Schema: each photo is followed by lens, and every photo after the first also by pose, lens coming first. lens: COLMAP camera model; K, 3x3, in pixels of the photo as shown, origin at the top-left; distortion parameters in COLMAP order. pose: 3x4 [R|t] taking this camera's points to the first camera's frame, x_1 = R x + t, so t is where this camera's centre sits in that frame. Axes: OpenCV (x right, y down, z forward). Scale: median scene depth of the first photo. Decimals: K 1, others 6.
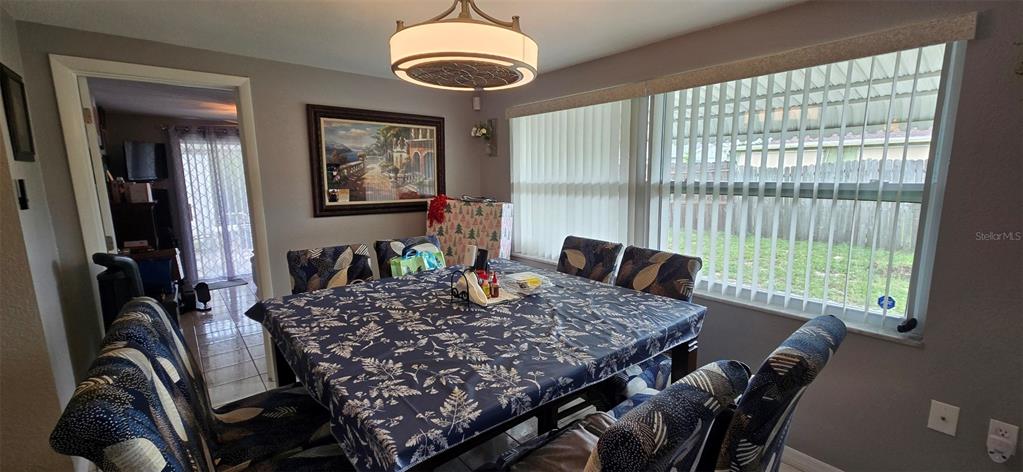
lens RADIAL K [[418.7, 0, 512.6], [0, 418.7, 235.1], [0, 0, 1]] dist [-0.001195, -0.000883]
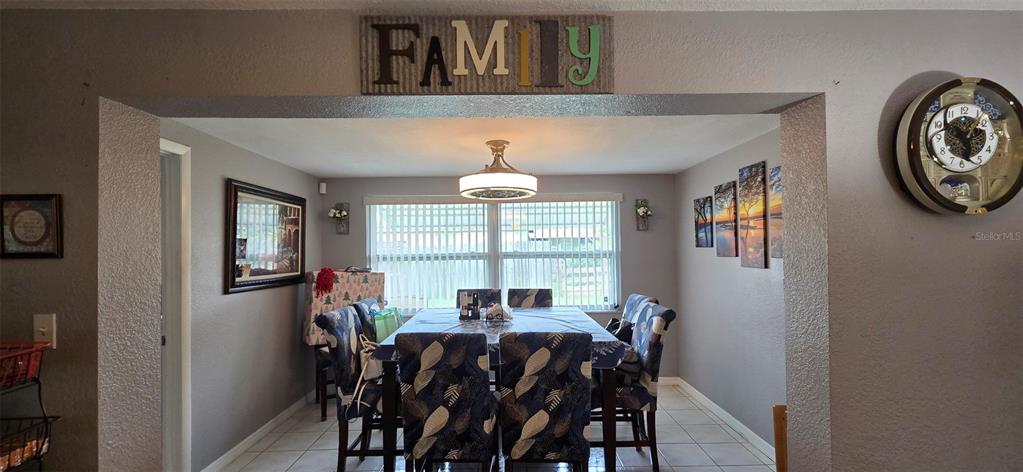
lens RADIAL K [[418.7, 0, 513.9], [0, 418.7, 239.5], [0, 0, 1]] dist [-0.001195, -0.000883]
pose [[0.653204, 0.010446, 0.757110, -0.699414], [0.130877, 0.983297, -0.126482, 0.037122], [-0.745785, 0.181707, 0.640926, -0.096390]]
